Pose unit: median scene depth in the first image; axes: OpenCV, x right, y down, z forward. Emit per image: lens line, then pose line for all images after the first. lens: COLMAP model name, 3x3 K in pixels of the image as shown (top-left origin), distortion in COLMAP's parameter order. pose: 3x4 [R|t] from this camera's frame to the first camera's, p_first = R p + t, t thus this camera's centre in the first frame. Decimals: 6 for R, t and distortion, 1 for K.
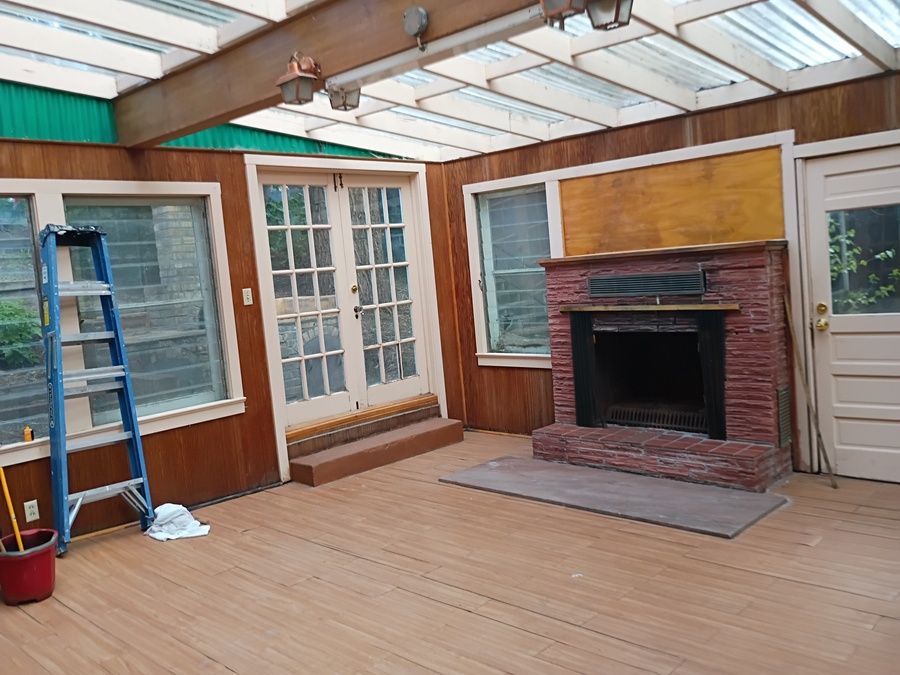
lens RADIAL K [[757.6, 0, 447.8], [0, 757.6, 324.2], [0, 0, 1]] dist [0.075312, -0.082046]
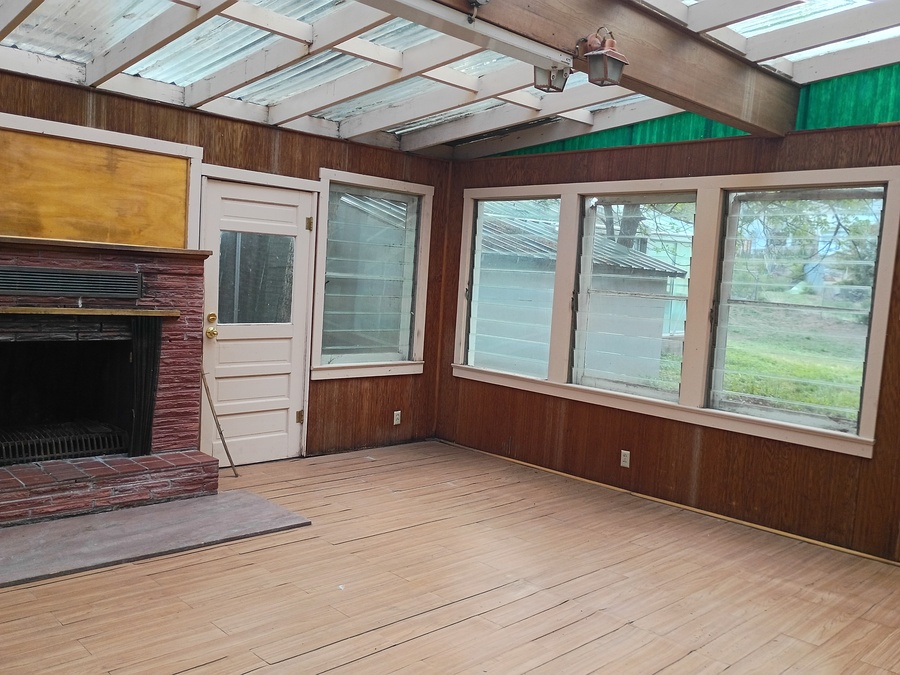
lens RADIAL K [[782.8, 0, 438.4], [0, 782.8, 337.3], [0, 0, 1]] dist [0.066461, -0.098655]
pose [[0.071164, -0.001007, 0.997464, -0.592065], [0.005762, 0.999983, 0.000598, 0.008728], [-0.997448, 0.005705, 0.071169, 0.583293]]
